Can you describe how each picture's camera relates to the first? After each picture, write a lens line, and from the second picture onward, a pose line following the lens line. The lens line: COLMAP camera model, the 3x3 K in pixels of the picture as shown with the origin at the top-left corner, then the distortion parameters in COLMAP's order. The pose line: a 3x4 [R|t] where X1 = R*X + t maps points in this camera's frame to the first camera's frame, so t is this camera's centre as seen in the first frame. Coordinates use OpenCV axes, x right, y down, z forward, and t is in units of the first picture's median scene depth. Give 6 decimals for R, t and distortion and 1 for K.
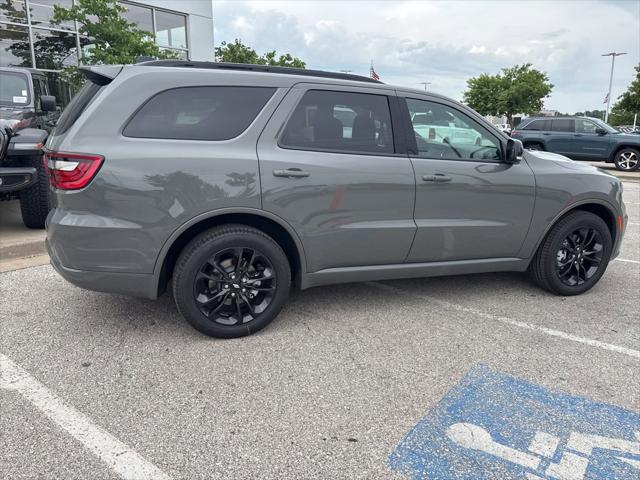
lens RADIAL K [[484.6, 0, 318.6], [0, 484.6, 234.2], [0, 0, 1]] dist [0.049611, -0.058992]
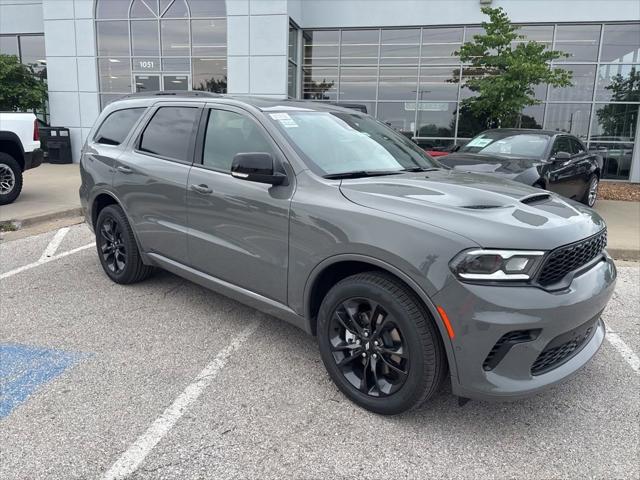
lens RADIAL K [[484.6, 0, 318.4], [0, 484.6, 242.8], [0, 0, 1]] dist [0.049611, -0.058992]
pose [[0.434838, 0.182268, -0.881870, 1.247126], [-0.220621, 0.971020, 0.091908, -0.153215], [0.873065, 0.154594, 0.462448, 0.780303]]
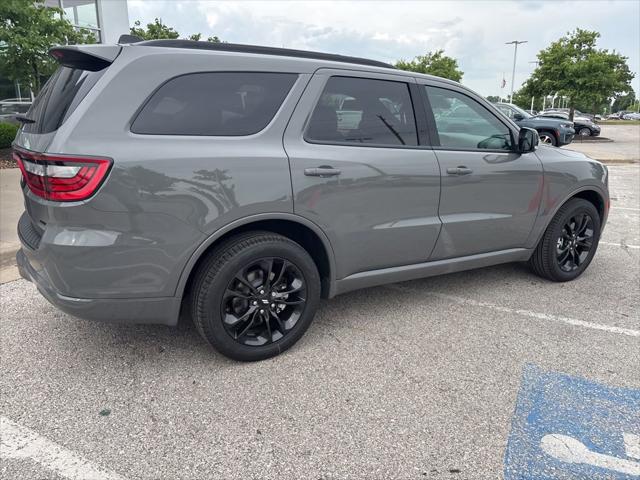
lens RADIAL K [[484.6, 0, 318.7], [0, 484.6, 241.0], [0, 0, 1]] dist [0.049611, -0.058992]
pose [[0.984057, -0.053861, 0.169503, -0.198032], [0.047159, 0.997947, 0.043323, -0.033080], [-0.171488, -0.034639, 0.984577, 0.109976]]
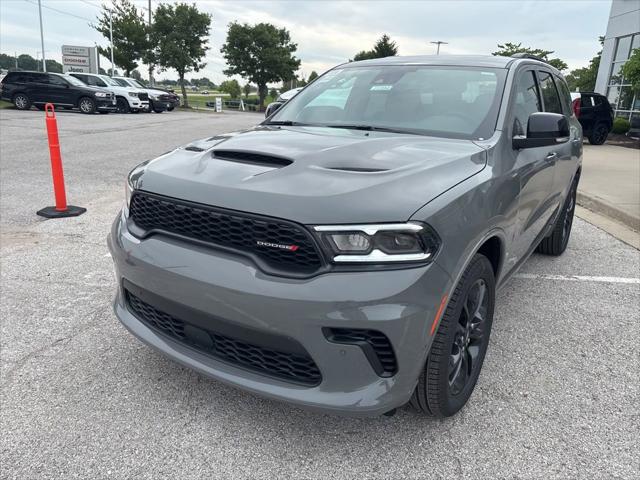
lens RADIAL K [[484.6, 0, 318.0], [0, 484.6, 236.8], [0, 0, 1]] dist [0.049611, -0.058992]
pose [[-0.818339, 0.098942, -0.566155, 0.971973], [-0.191640, 0.881721, 0.431094, -0.420466], [0.541844, 0.461279, -0.702585, 1.974612]]
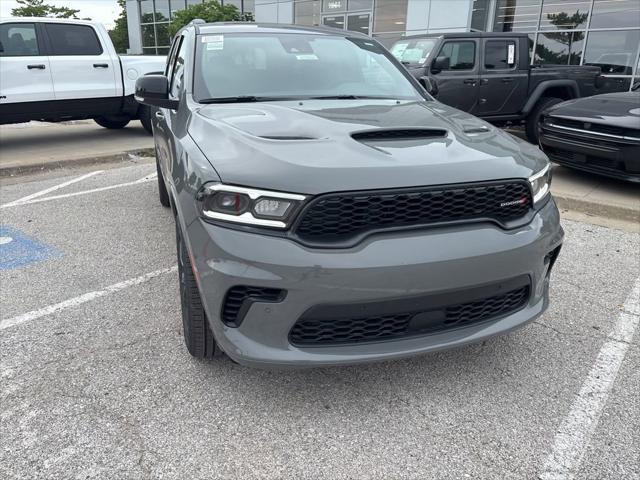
lens RADIAL K [[484.6, 0, 318.2], [0, 484.6, 244.3], [0, 0, 1]] dist [0.049611, -0.058992]
pose [[-0.030607, 0.303325, -0.952395, 1.303327], [-0.244182, 0.921702, 0.301397, -0.258895], [0.969246, 0.241782, 0.045856, 1.356712]]
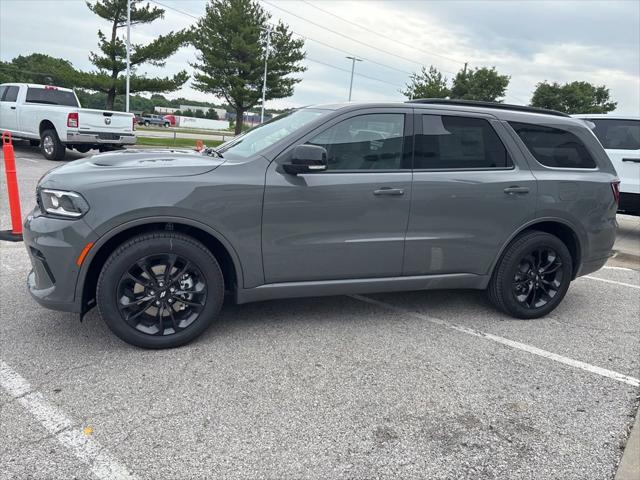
lens RADIAL K [[484.6, 0, 318.1], [0, 484.6, 236.5], [0, 0, 1]] dist [0.049611, -0.058992]
pose [[-0.994264, -0.106955, 0.000377, 0.192722], [-0.096996, 0.903157, 0.418210, -0.554891], [-0.045070, 0.415775, -0.908350, 2.431608]]
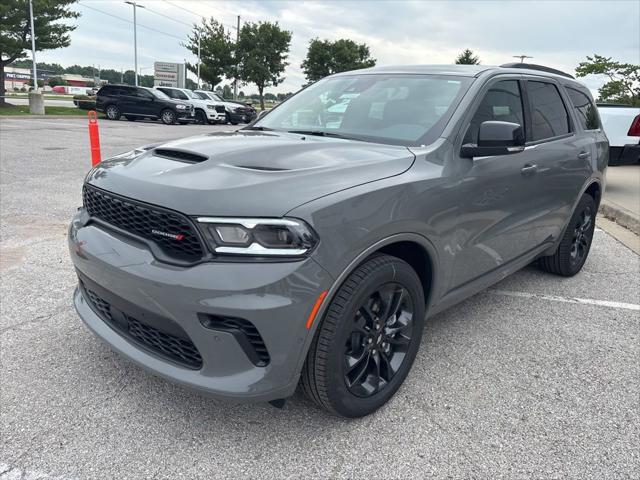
lens RADIAL K [[484.6, 0, 317.7], [0, 484.6, 236.4], [0, 0, 1]] dist [0.049611, -0.058992]
pose [[-0.900221, 0.037352, -0.433828, 0.806542], [-0.172337, 0.884396, 0.433756, -0.450627], [0.399877, 0.465241, -0.789715, 2.101114]]
